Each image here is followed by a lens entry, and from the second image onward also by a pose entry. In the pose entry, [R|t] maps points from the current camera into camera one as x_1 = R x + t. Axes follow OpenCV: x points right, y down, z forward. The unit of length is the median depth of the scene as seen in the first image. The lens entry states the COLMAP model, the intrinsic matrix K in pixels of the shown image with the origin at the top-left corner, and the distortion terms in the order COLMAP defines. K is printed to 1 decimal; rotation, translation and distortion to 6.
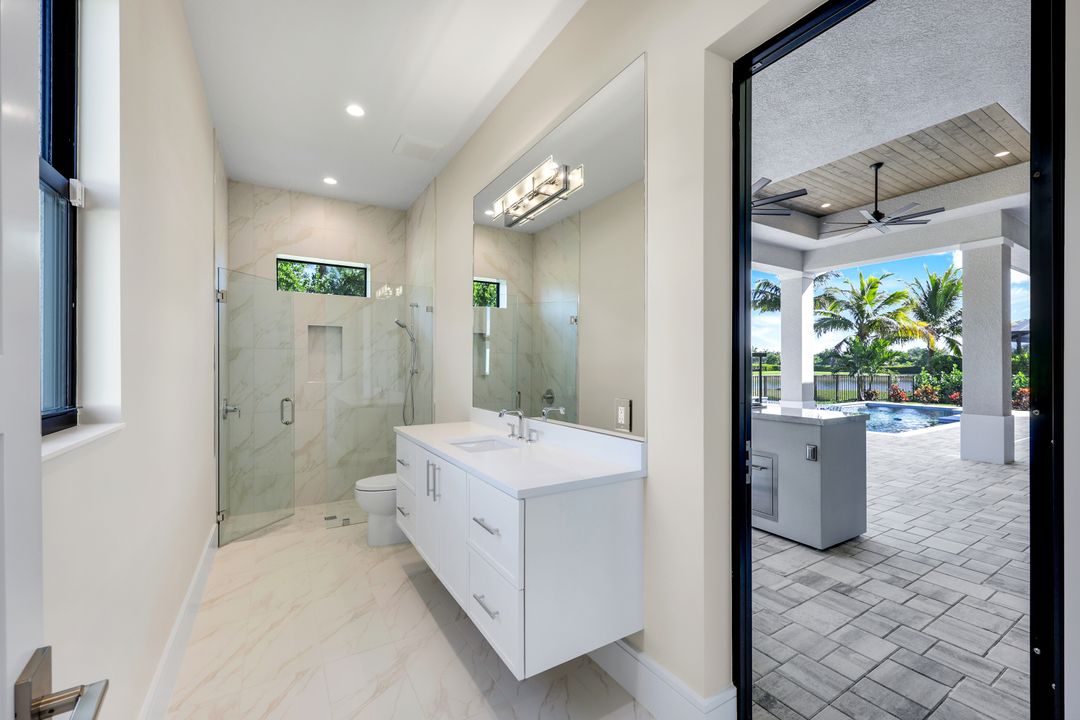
lens RADIAL K [[442.8, 0, 532.9], [0, 442.8, 366.6], [0, 0, 1]] dist [0.005458, 0.000206]
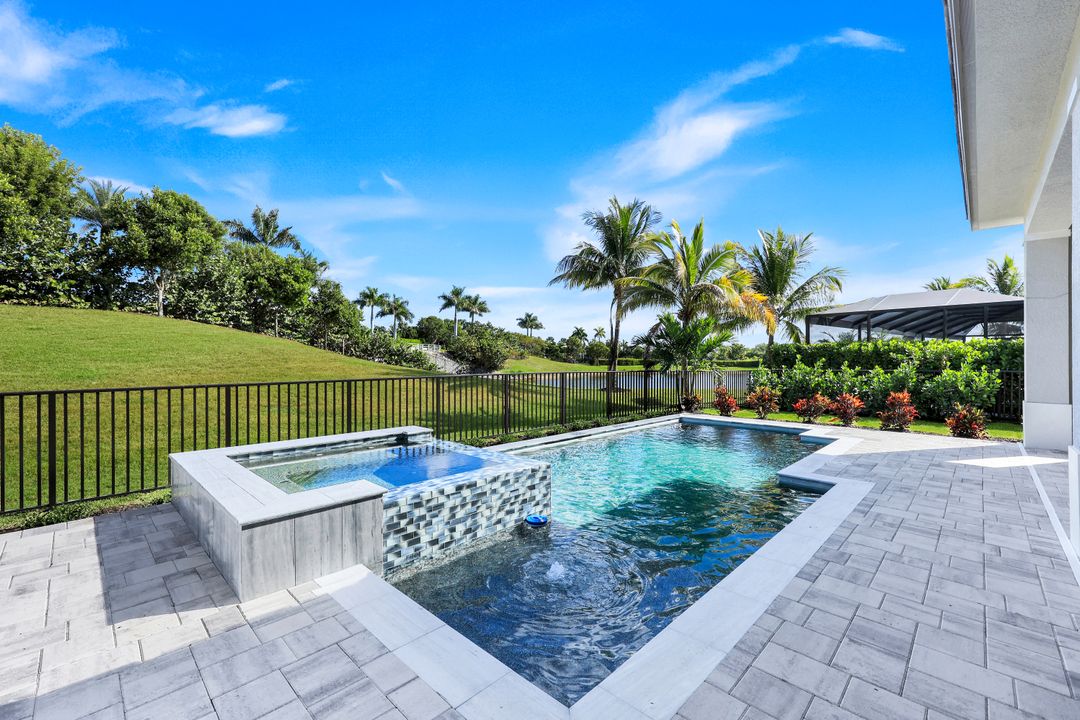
lens RADIAL K [[456.3, 0, 538.6], [0, 456.3, 359.3], [0, 0, 1]] dist [0.011839, -0.000774]
pose [[0.968189, 0.003374, 0.250198, 0.374079], [-0.002761, 0.999992, -0.002797, 0.003866], [-0.250206, 0.002017, 0.968191, 0.406702]]
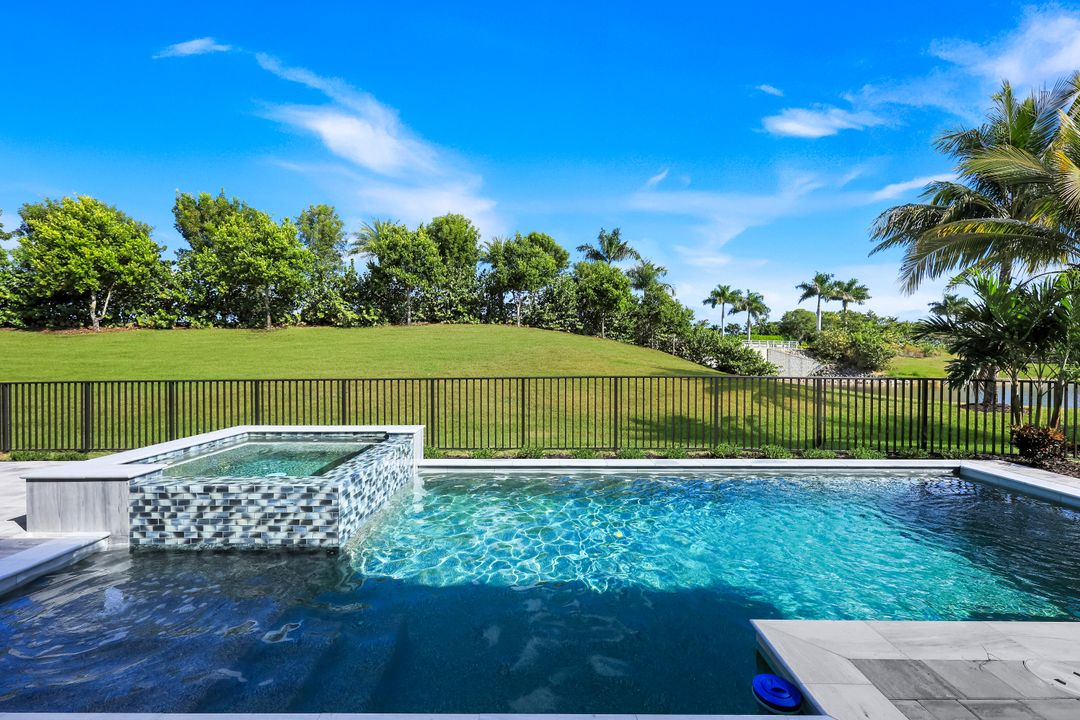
lens RADIAL K [[441.7, 0, 535.2], [0, 441.7, 359.7], [0, 0, 1]] dist [0.005979, 0.000461]
pose [[0.852229, 0.006801, -0.523125, 0.603857], [-0.003982, 0.999971, 0.006513, -0.000009], [0.523154, -0.003468, 0.852231, 0.510042]]
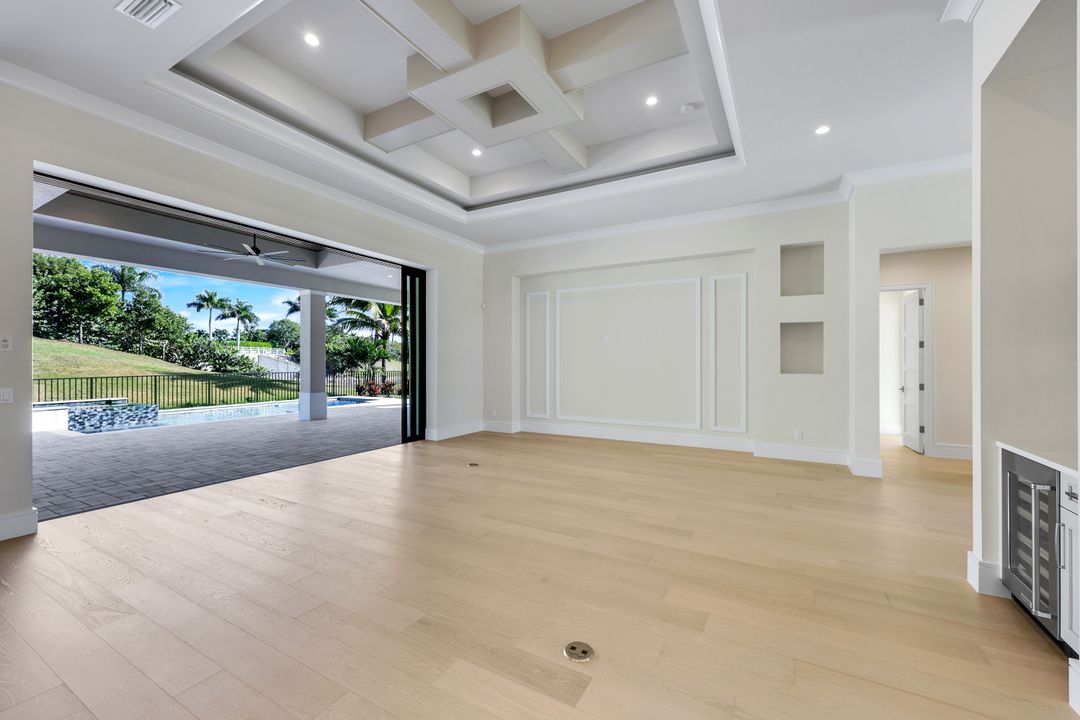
lens RADIAL K [[442.8, 0, 535.9], [0, 442.8, 358.4], [0, 0, 1]] dist [0.005458, 0.000206]
pose [[0.875708, 0.005628, 0.482808, 0.597488], [-0.001106, 0.999953, -0.009650, -0.004578], [-0.482840, 0.007917, 0.875673, -0.169165]]
